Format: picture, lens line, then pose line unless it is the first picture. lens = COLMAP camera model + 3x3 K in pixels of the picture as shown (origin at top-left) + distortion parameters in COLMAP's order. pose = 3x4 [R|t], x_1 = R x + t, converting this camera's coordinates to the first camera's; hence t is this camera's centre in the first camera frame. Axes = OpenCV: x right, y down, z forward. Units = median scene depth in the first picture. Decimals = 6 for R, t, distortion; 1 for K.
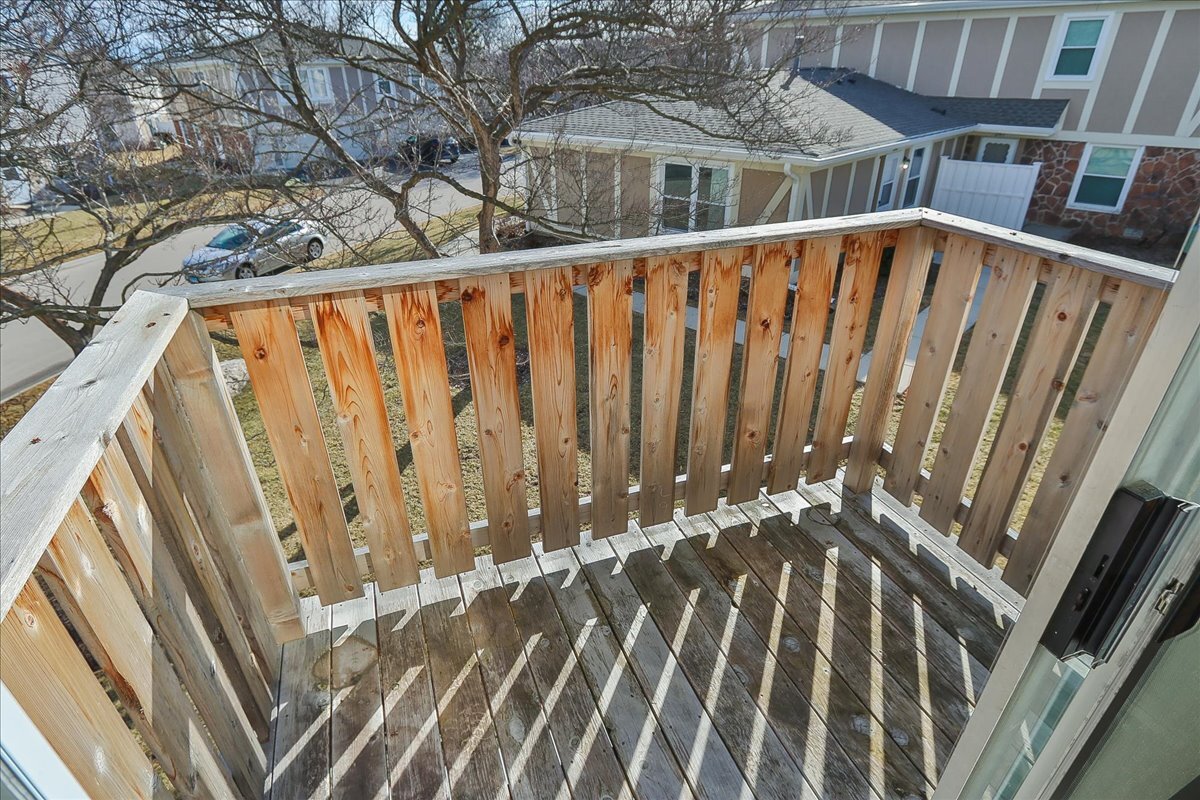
lens RADIAL K [[625.6, 0, 596.8], [0, 625.6, 424.6], [0, 0, 1]] dist [-0.015503, -0.000412]
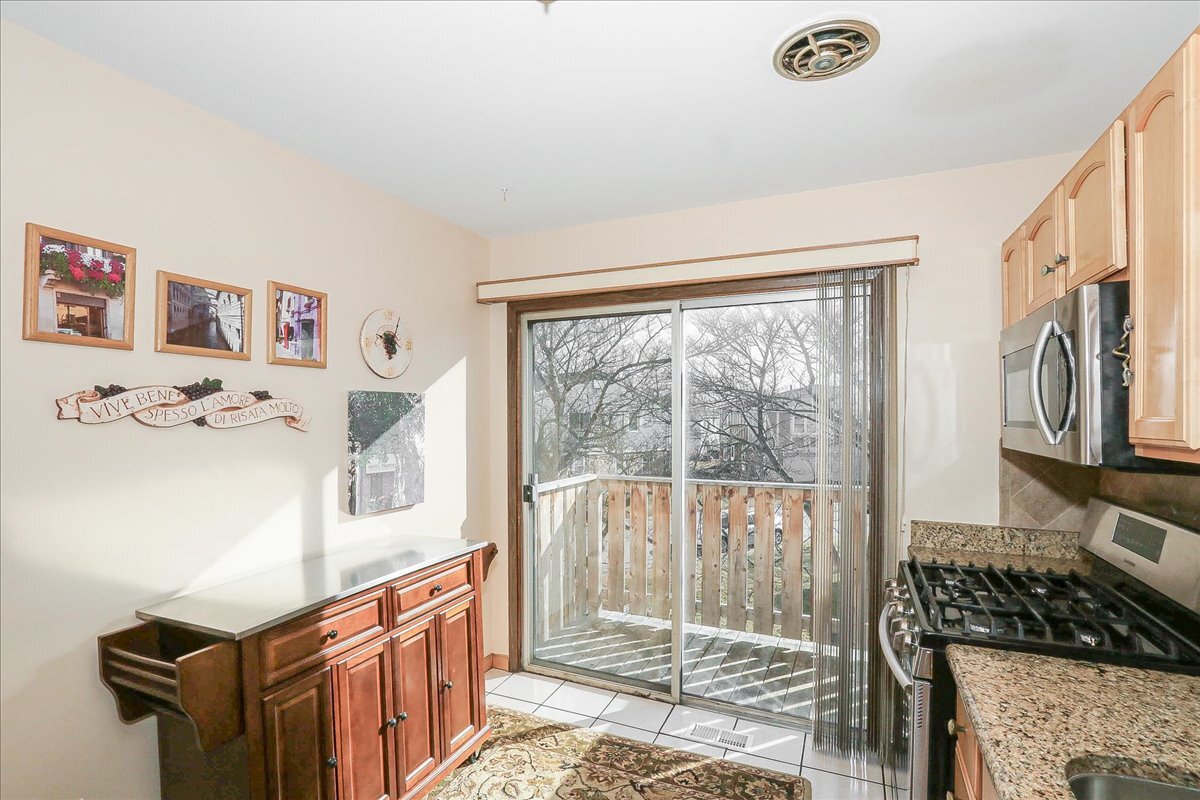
lens RADIAL K [[573.0, 0, 576.7], [0, 573.0, 420.4], [0, 0, 1]] dist [-0.016873, 0.000586]
pose [[0.690837, 0.022798, -0.722651, 1.004508], [-0.371687, 0.868513, -0.327924, 0.403213], [0.620156, 0.495142, 0.608475, -0.746615]]
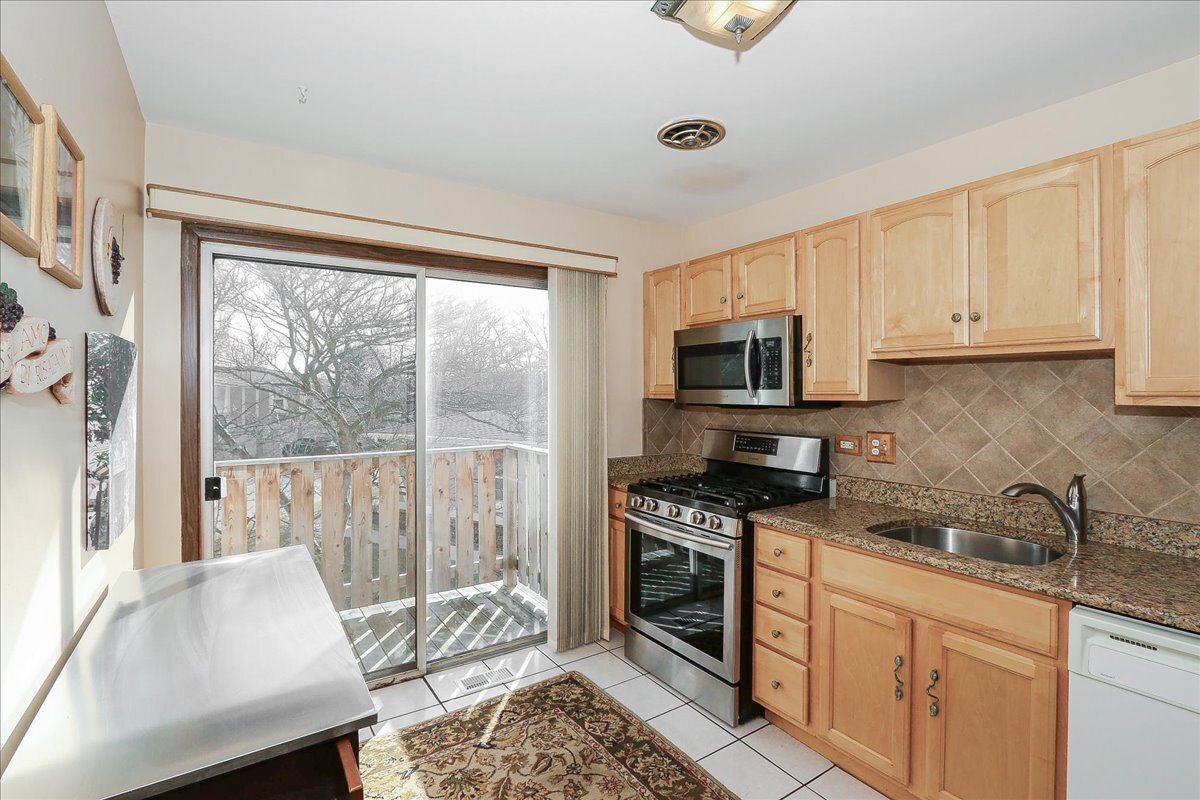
lens RADIAL K [[573.0, 0, 594.8], [0, 573.0, 395.1], [0, 0, 1]] dist [-0.016873, 0.000586]
pose [[0.977160, 0.011188, 0.212210, 0.356654], [0.095139, 0.869912, -0.483945, 0.555987], [-0.190019, 0.493081, 0.848978, -0.958296]]
